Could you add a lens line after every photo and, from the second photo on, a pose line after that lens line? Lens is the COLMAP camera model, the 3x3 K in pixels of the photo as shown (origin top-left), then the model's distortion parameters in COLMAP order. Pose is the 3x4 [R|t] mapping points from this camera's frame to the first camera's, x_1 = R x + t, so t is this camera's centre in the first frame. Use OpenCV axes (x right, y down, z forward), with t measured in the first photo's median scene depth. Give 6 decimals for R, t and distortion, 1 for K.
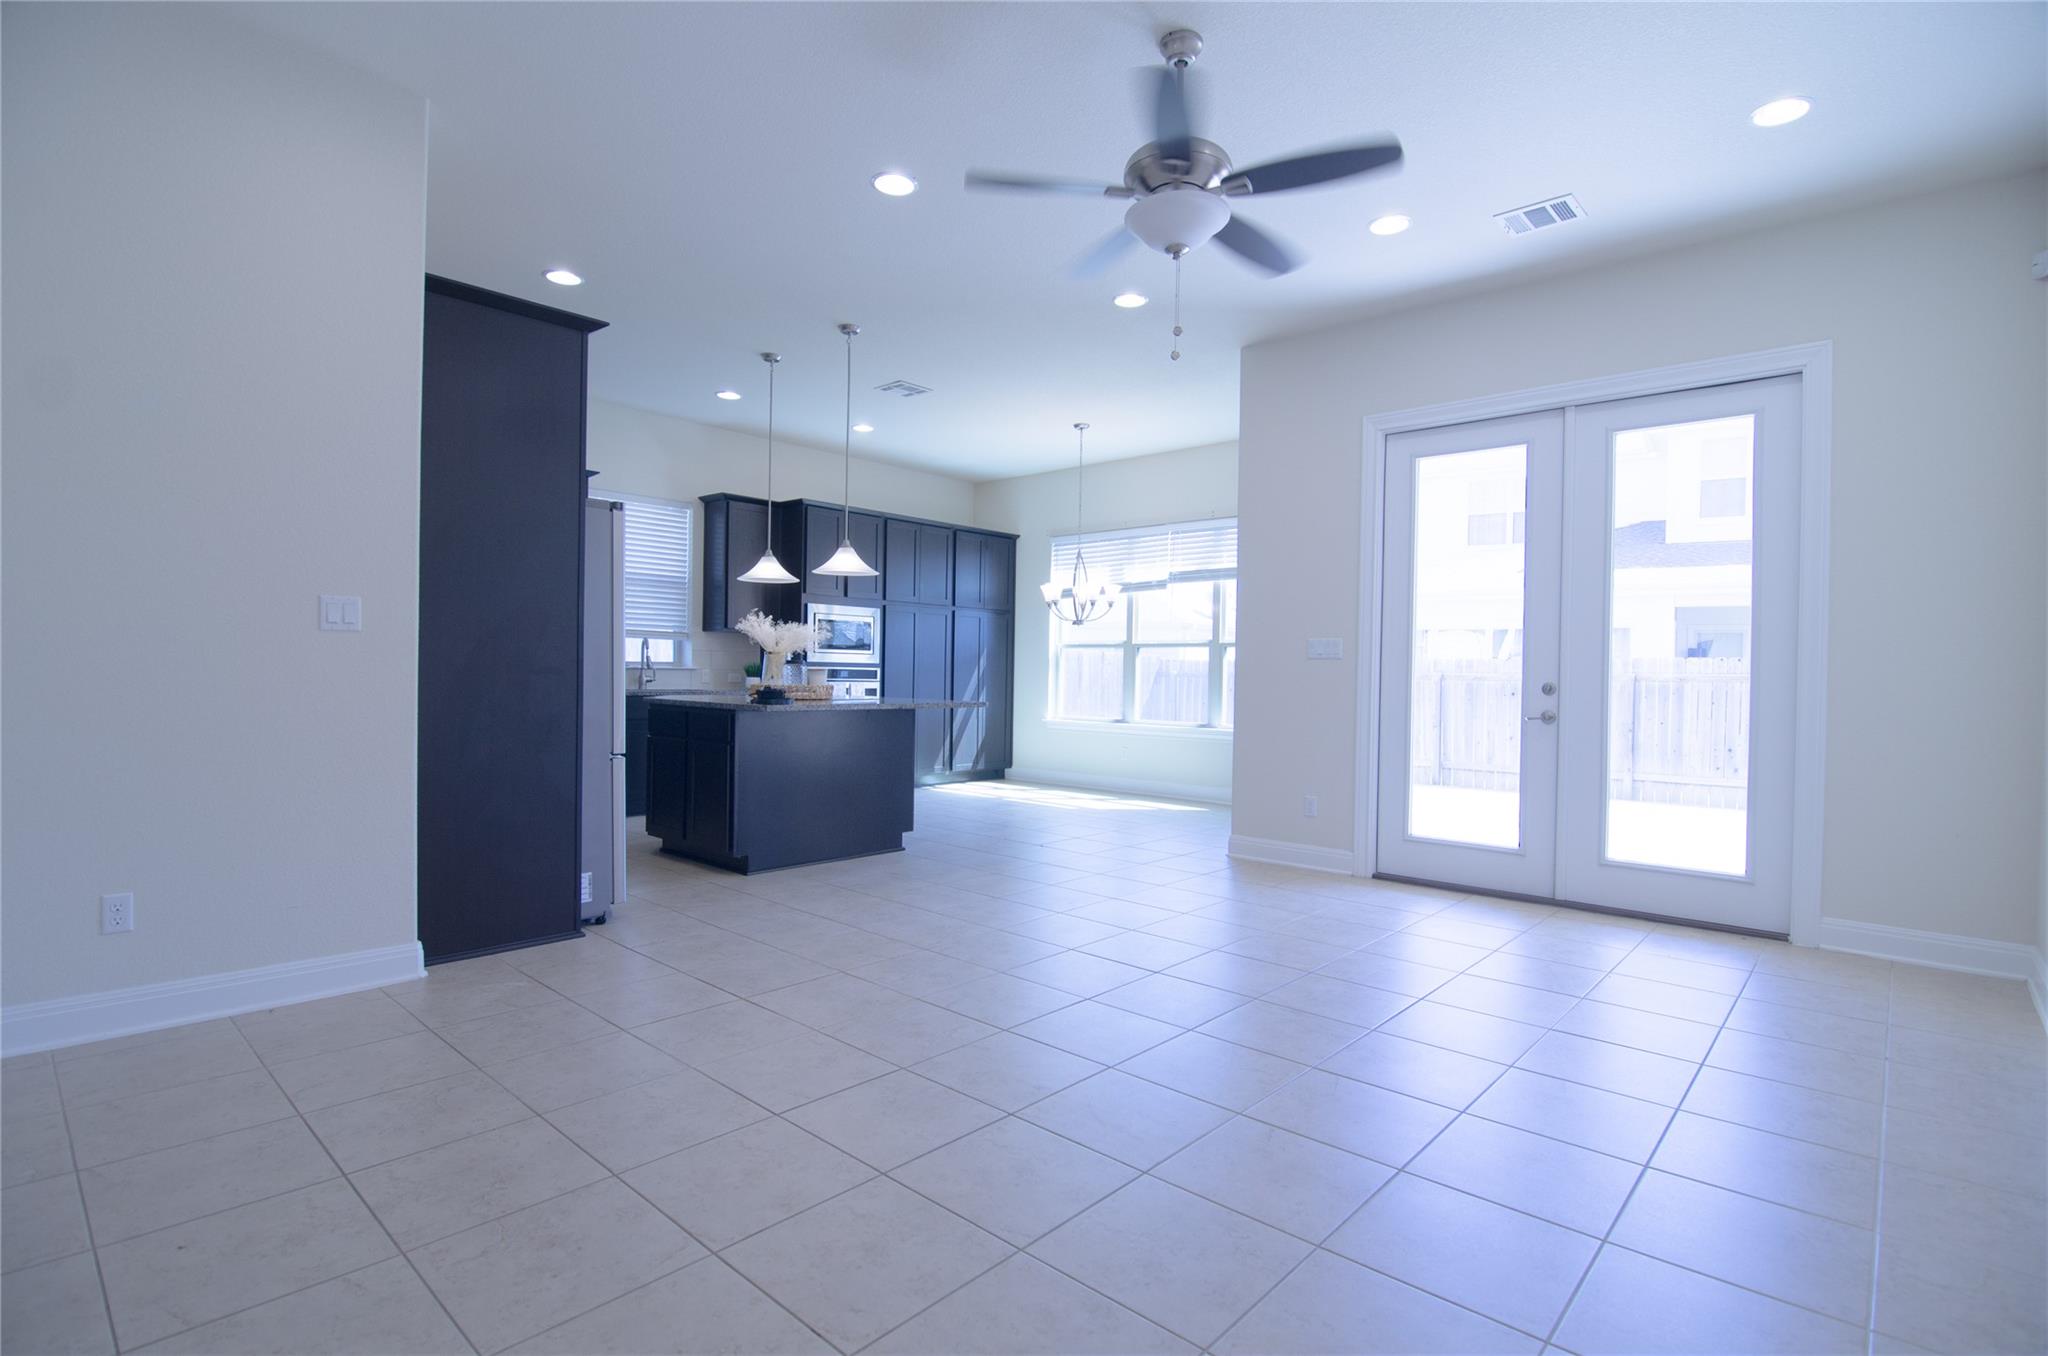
lens RADIAL K [[979.6, 0, 1024.0], [0, 979.6, 678.0], [0, 0, 1]] dist [-0.002303, -0.012832]
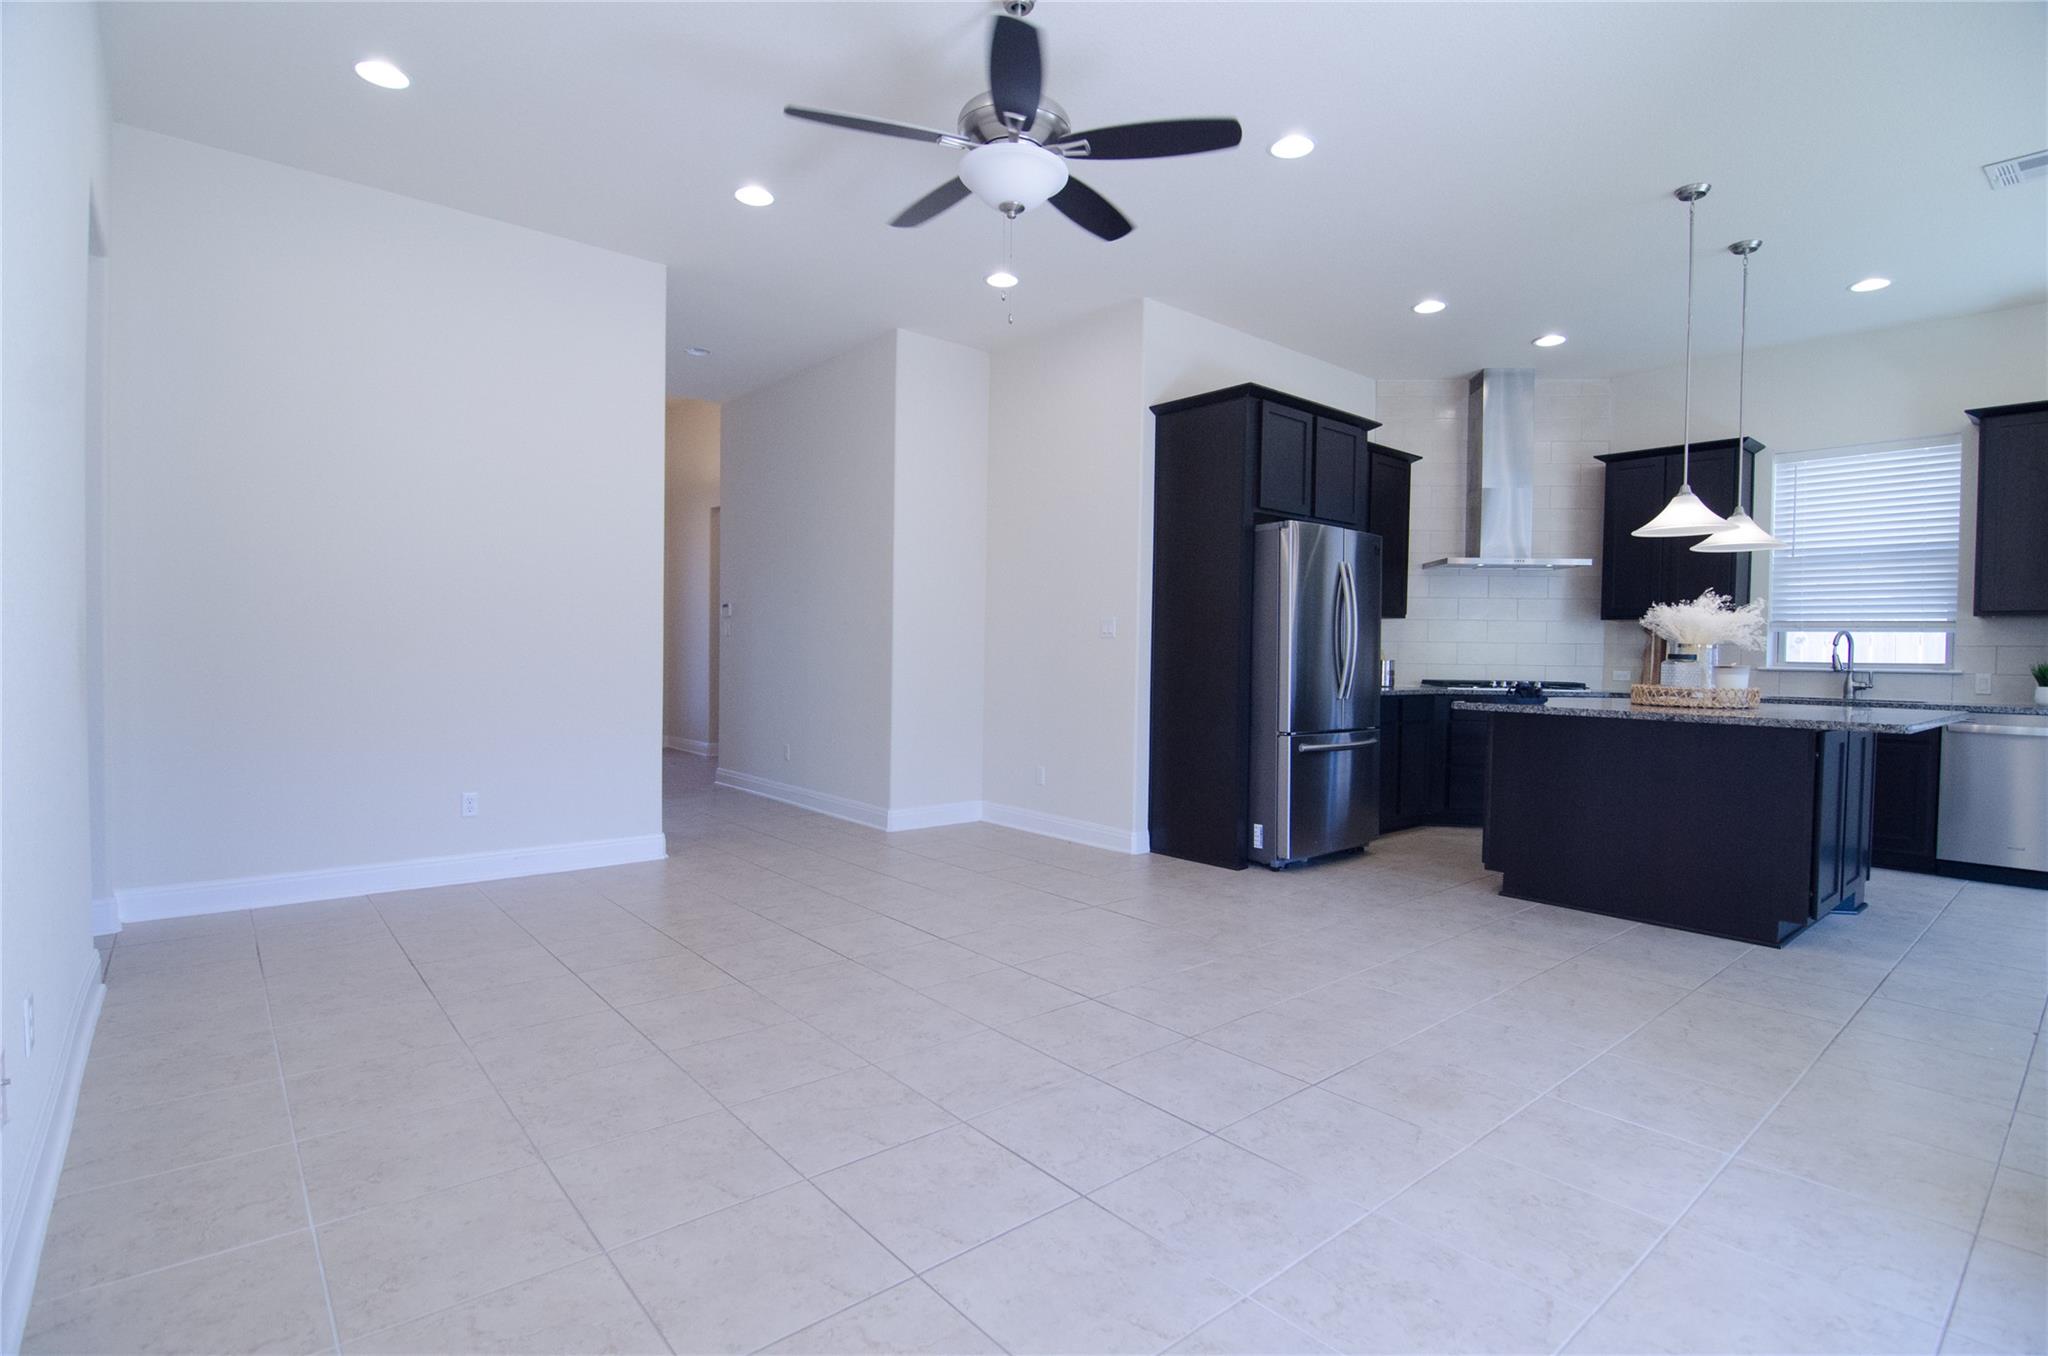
lens RADIAL K [[979.6, 0, 1024.0], [0, 979.6, 678.0], [0, 0, 1]] dist [-0.002303, -0.012832]
pose [[-0.125962, 0.004816, -0.992023, 0.440871], [-0.025547, 0.999641, 0.008097, 0.005601], [0.991706, 0.026363, -0.125793, 0.457240]]
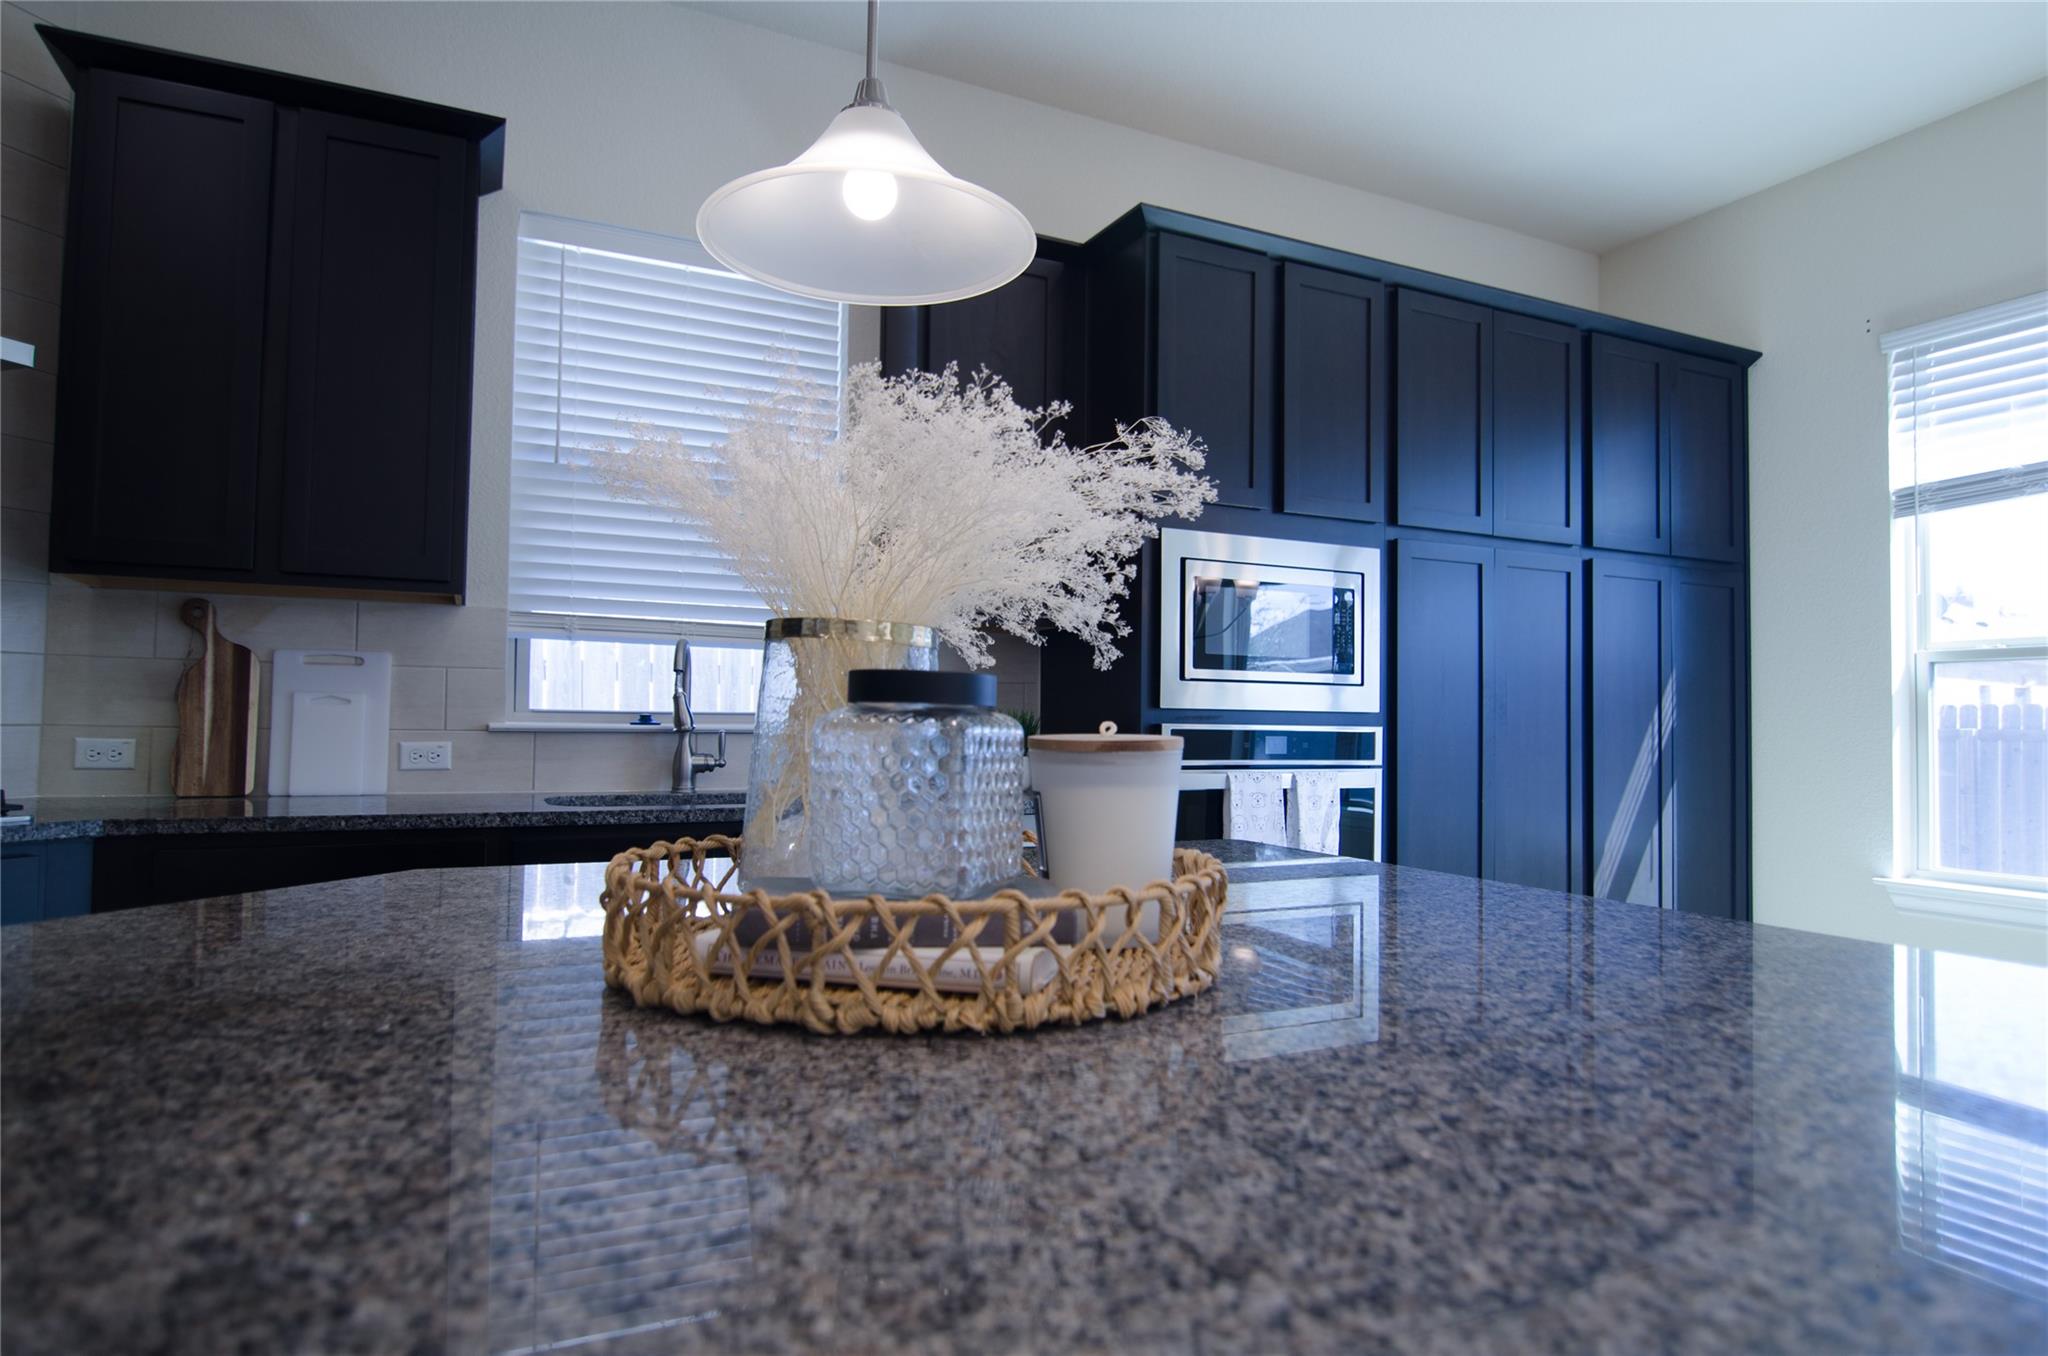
lens RADIAL K [[1181.1, 0, 1024.0], [0, 1181.1, 678.0], [0, 0, 1]] dist [-0.003171, -0.000149]
pose [[0.929042, -0.019639, -0.369453, -0.126789], [0.001190, 0.998744, -0.050098, -0.007648], [0.369973, 0.046103, 0.927898, 0.660869]]
